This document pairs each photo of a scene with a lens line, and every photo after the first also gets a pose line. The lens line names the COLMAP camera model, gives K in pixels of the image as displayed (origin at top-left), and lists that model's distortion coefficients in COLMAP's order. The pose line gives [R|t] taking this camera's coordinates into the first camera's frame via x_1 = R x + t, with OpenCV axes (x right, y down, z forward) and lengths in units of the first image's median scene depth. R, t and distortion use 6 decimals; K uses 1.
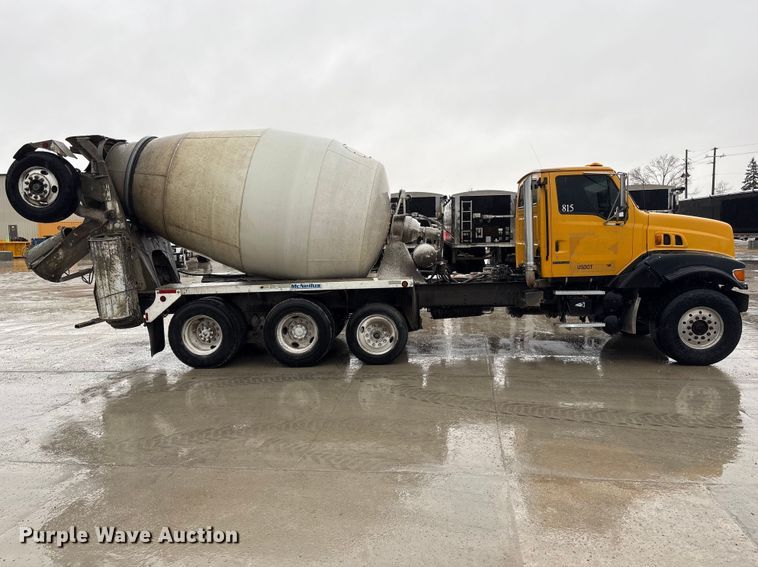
lens RADIAL K [[562.7, 0, 379.0], [0, 562.7, 283.5], [0, 0, 1]] dist [0.034295, -0.009257]
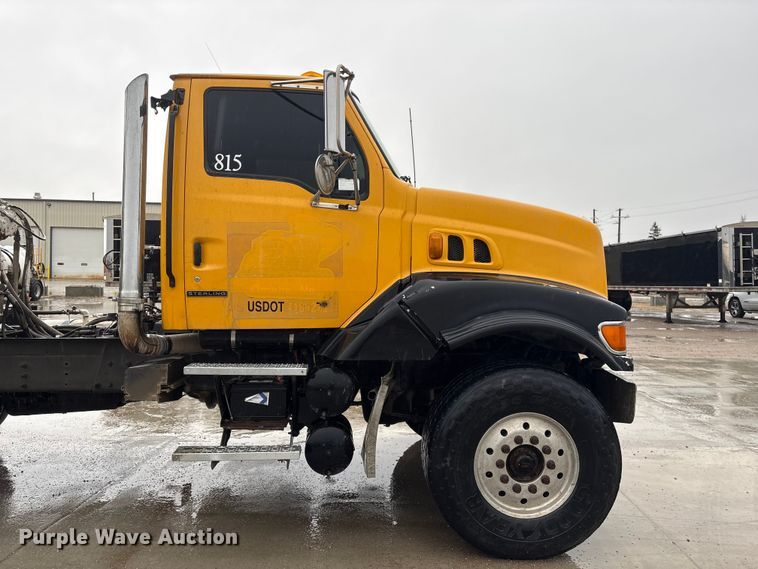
lens RADIAL K [[562.7, 0, 379.0], [0, 562.7, 284.5], [0, 0, 1]] dist [0.034295, -0.009257]
pose [[0.991889, 0.037222, 0.121535, 0.399875], [-0.026115, 0.995441, -0.091736, -0.009935], [-0.124395, 0.087818, 0.988339, 0.591317]]
